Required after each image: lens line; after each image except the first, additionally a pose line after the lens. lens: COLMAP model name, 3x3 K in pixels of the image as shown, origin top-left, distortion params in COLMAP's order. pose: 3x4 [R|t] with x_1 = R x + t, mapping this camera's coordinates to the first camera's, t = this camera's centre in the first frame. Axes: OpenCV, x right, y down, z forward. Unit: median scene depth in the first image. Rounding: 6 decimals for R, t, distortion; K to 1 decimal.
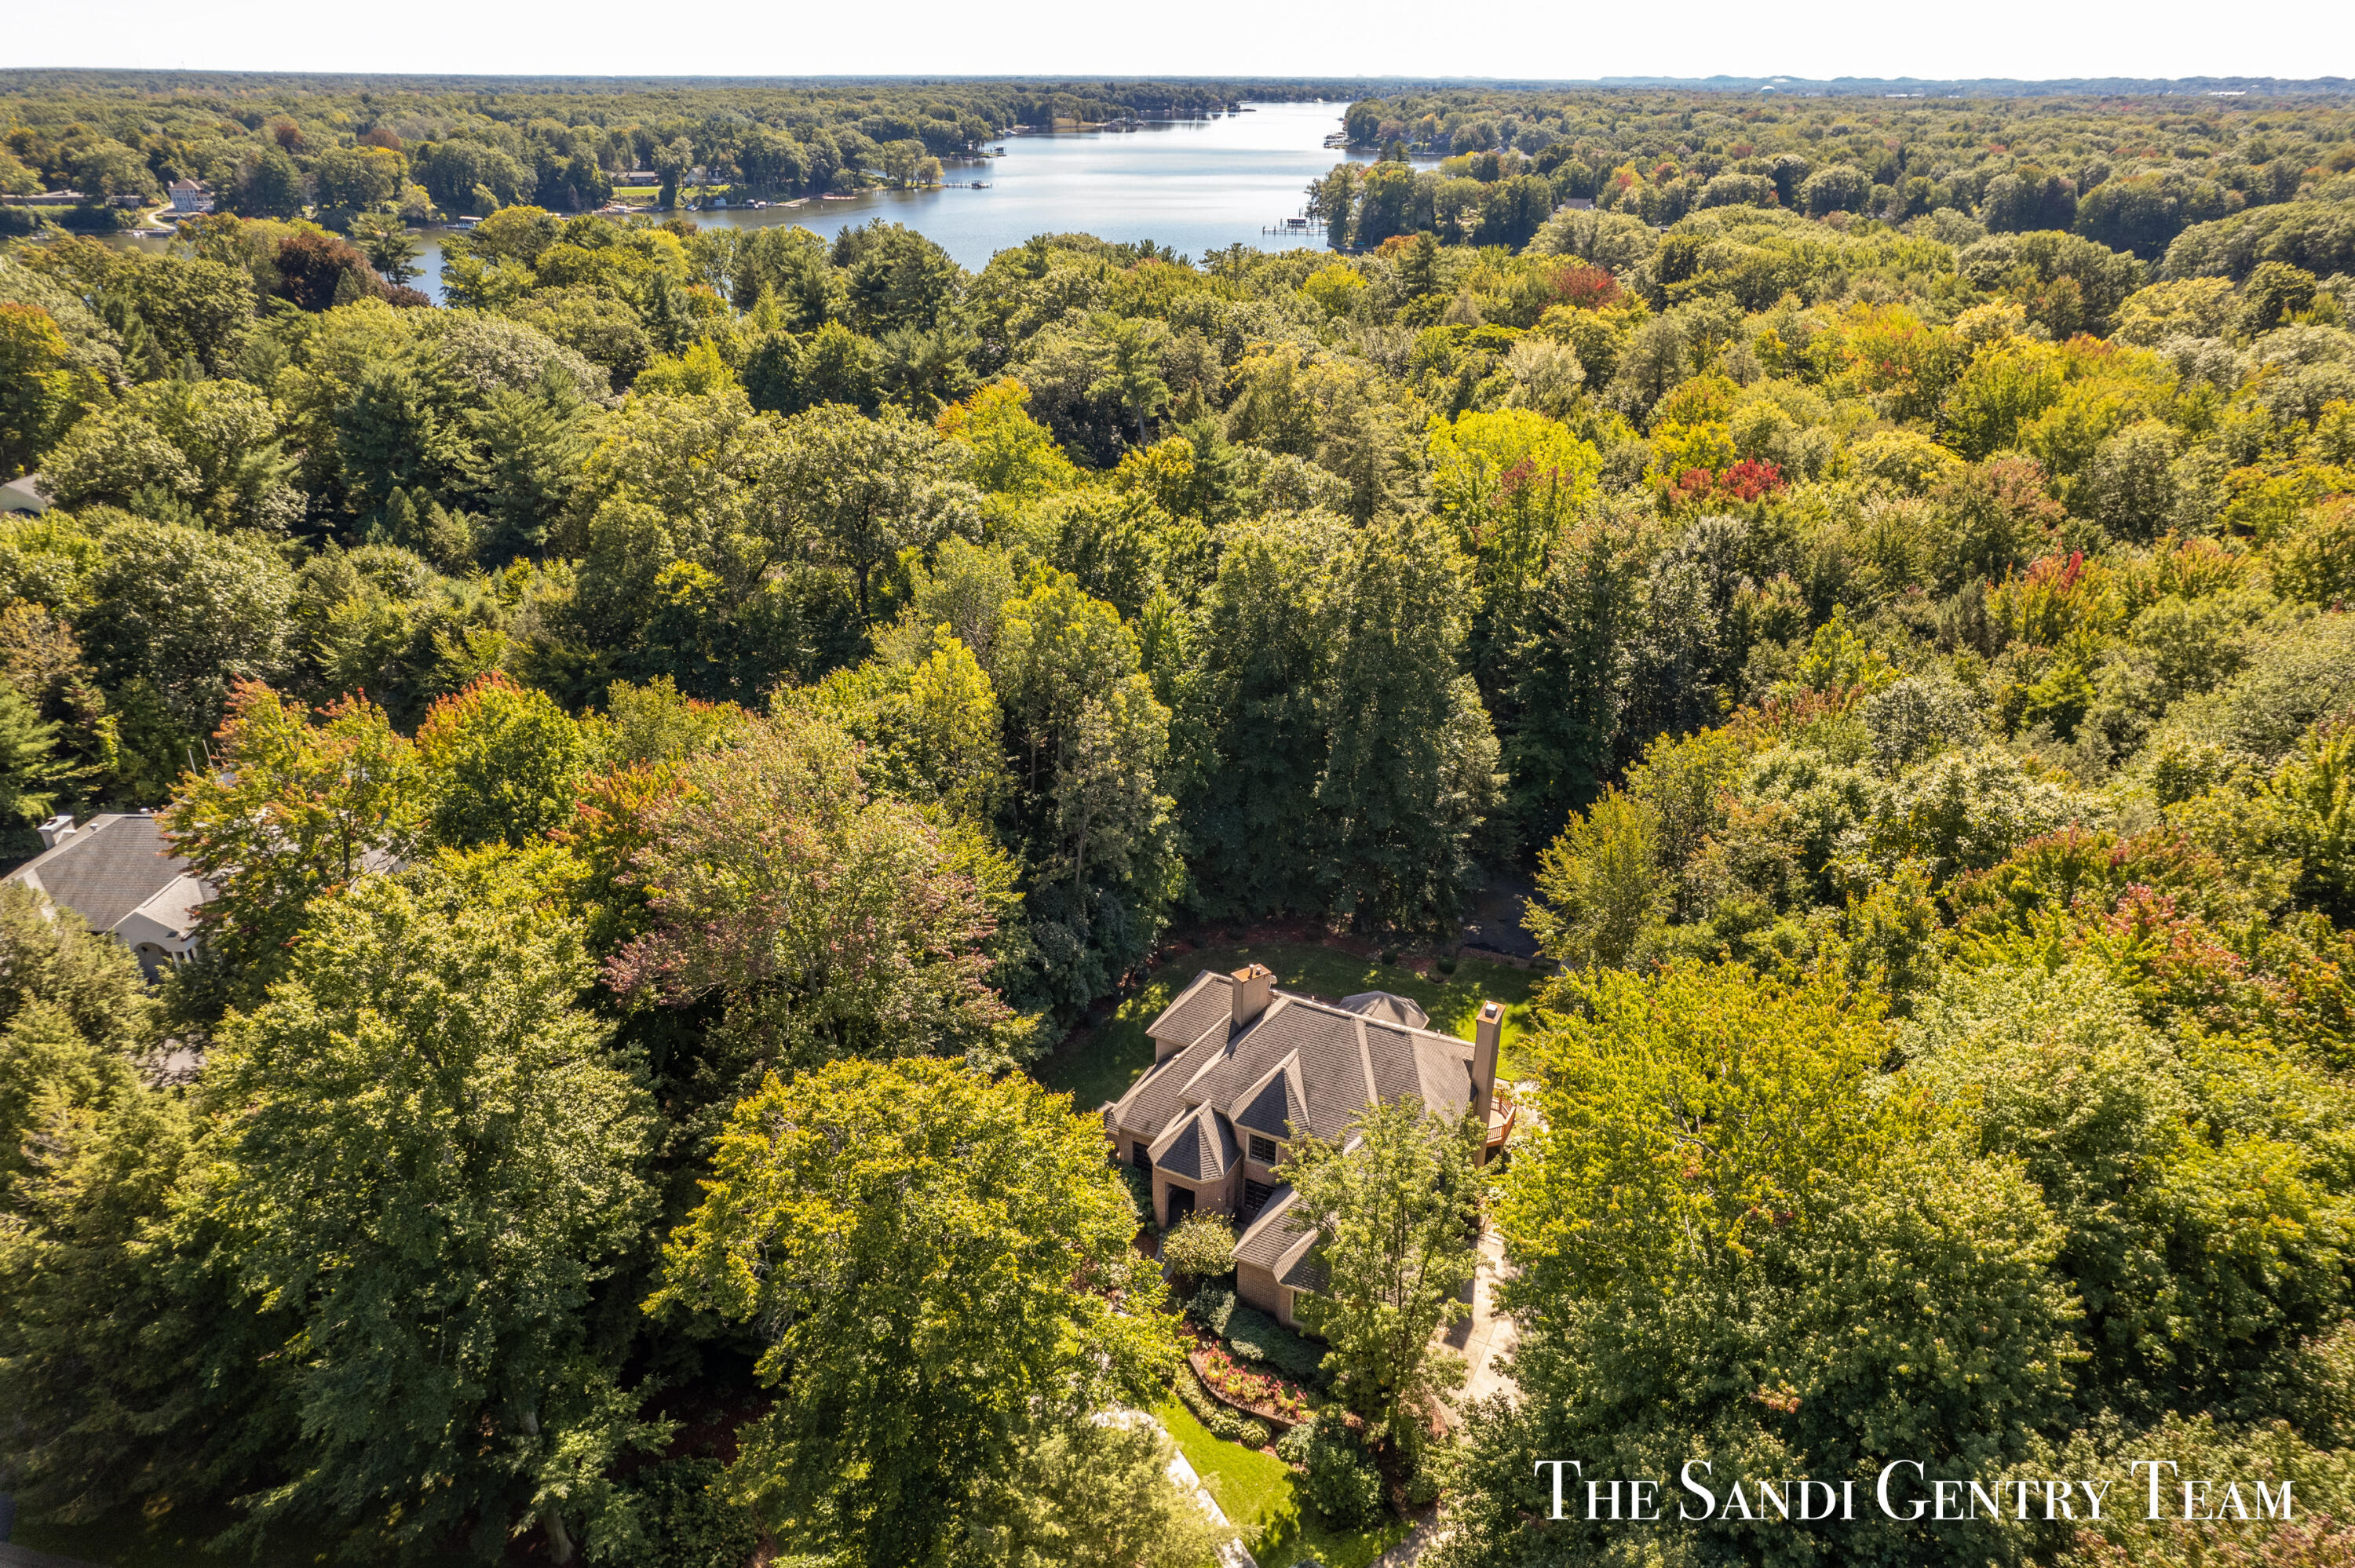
lens RADIAL K [[1568.1, 0, 1177.5], [0, 1568.1, 784.0], [0, 0, 1]] dist [-0.083468, 0.104469]
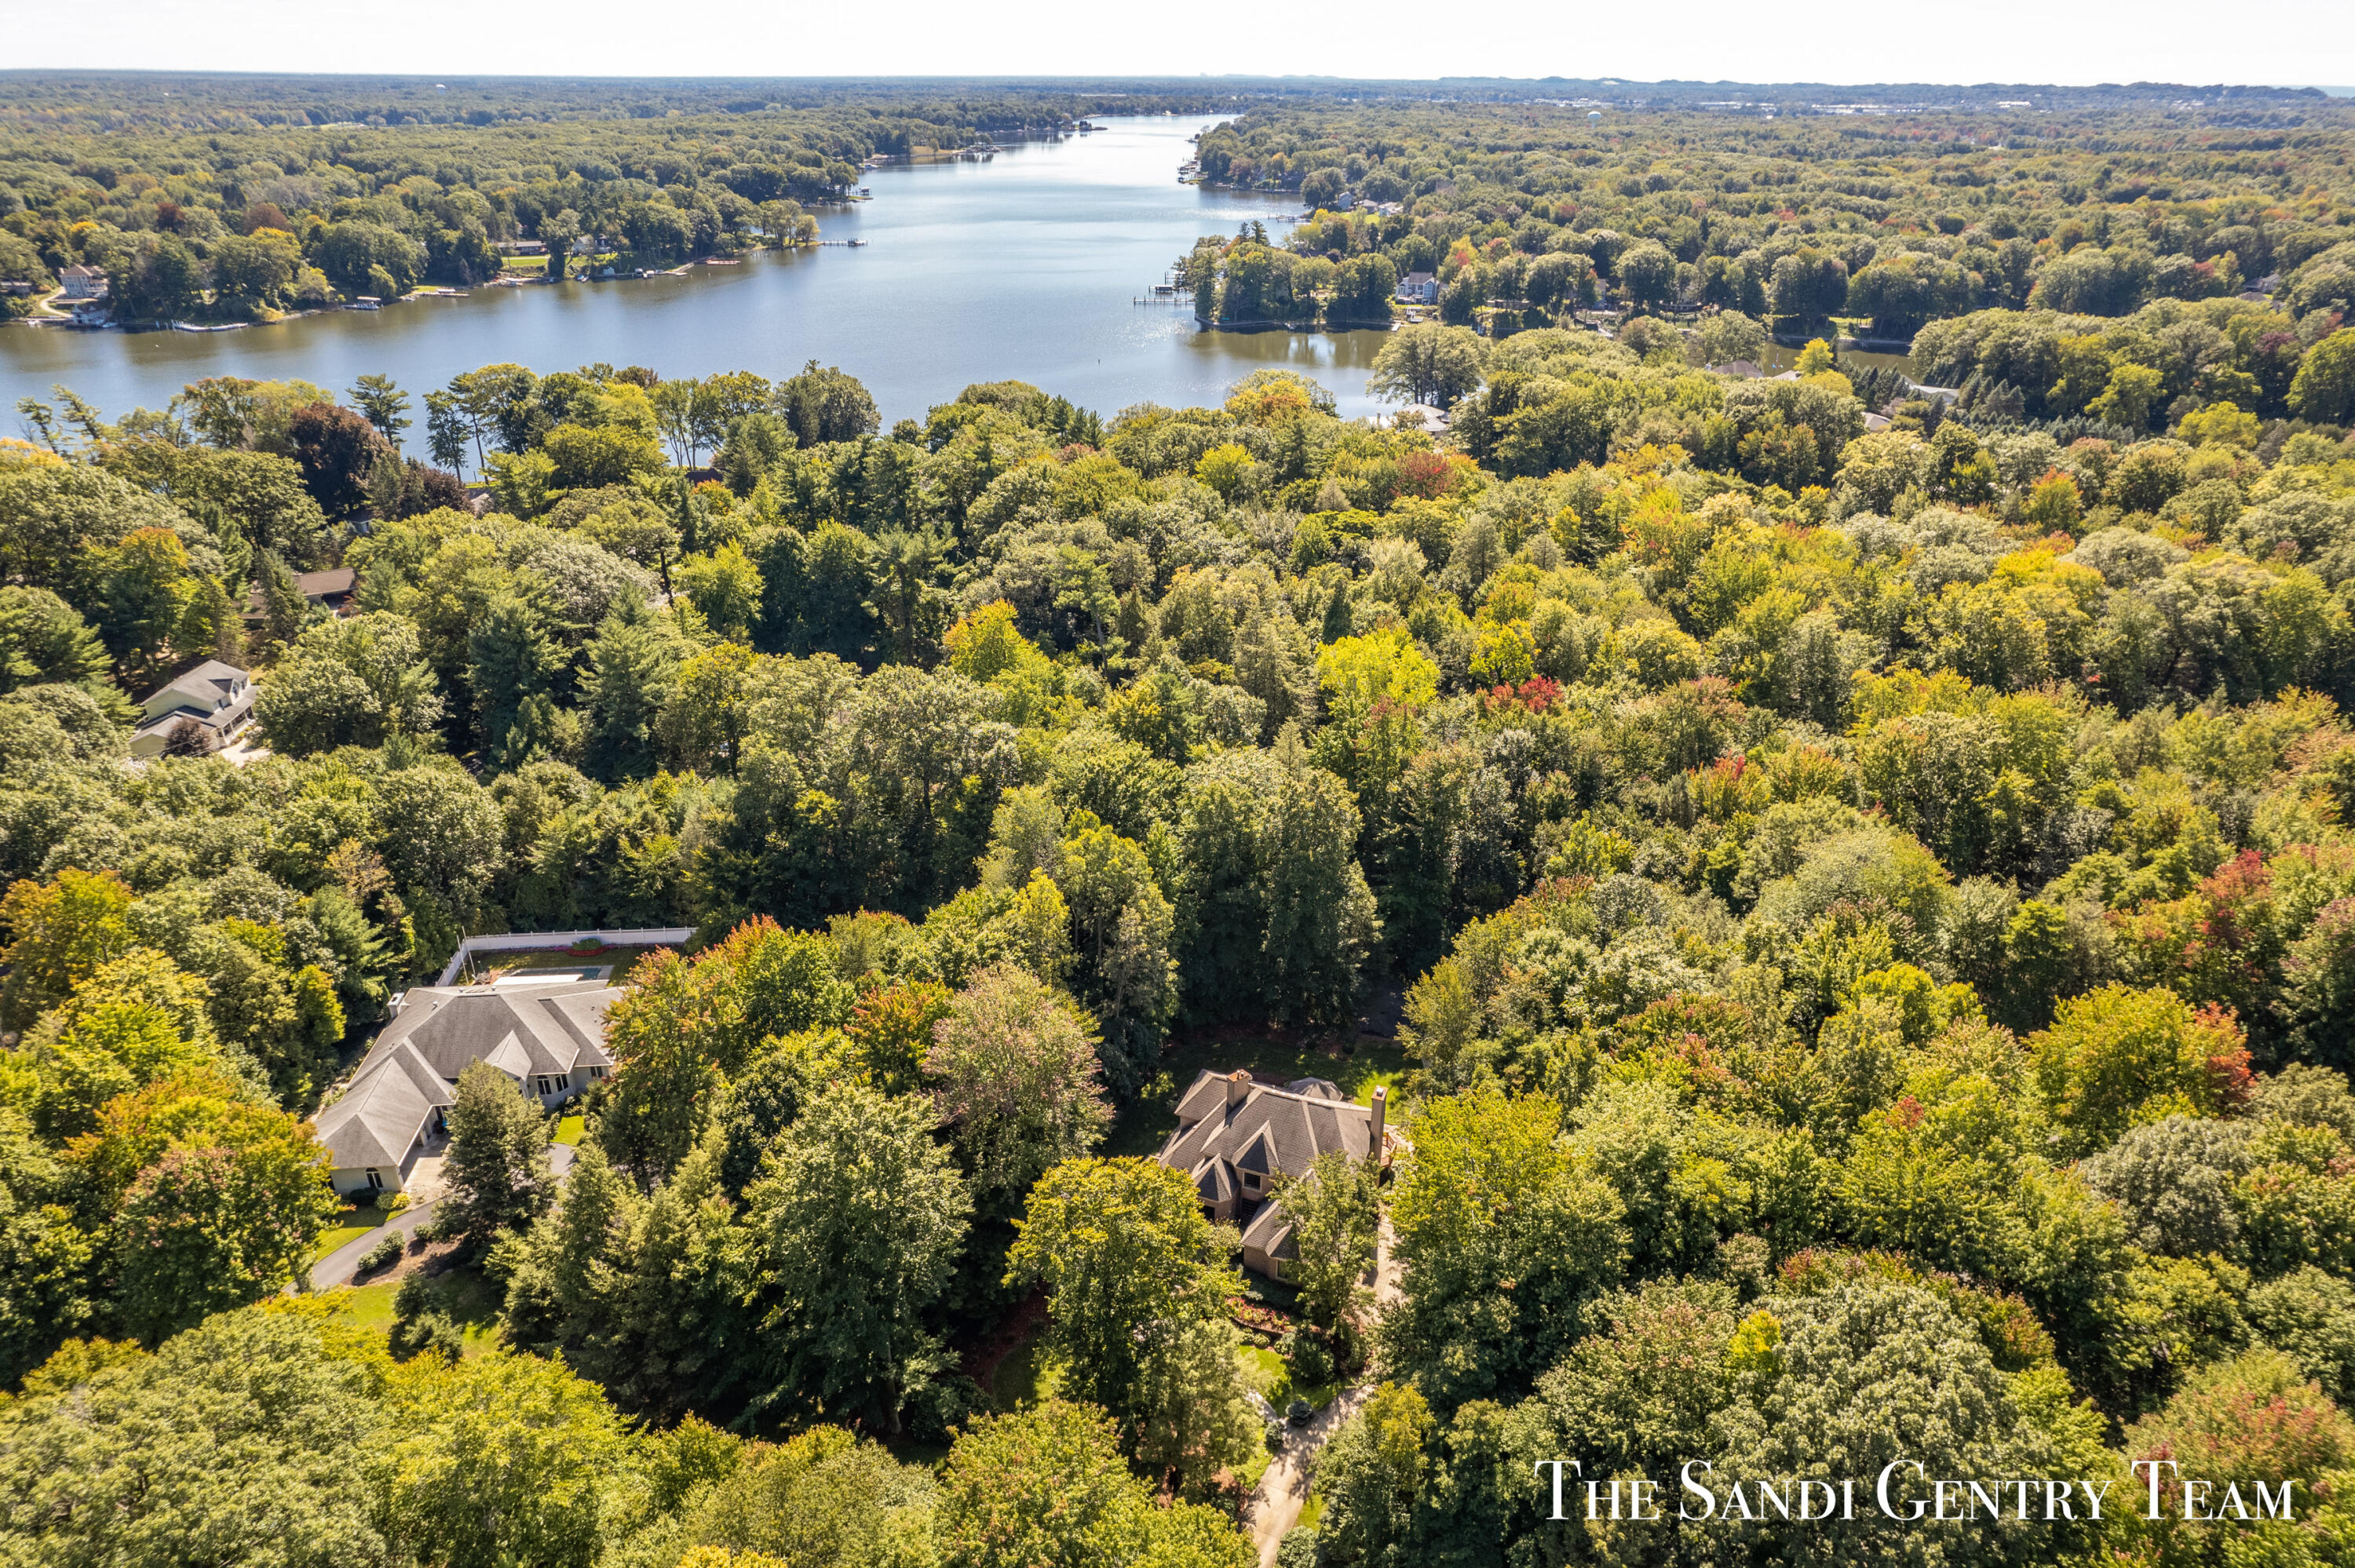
lens RADIAL K [[1568.1, 0, 1177.5], [0, 1568.1, 784.0], [0, 0, 1]] dist [-0.083468, 0.104469]
pose [[0.995797, -0.042001, 0.081384, -0.107891], [0.041827, 0.999117, 0.003840, -0.153798], [-0.081473, -0.000420, 0.996675, -0.511093]]
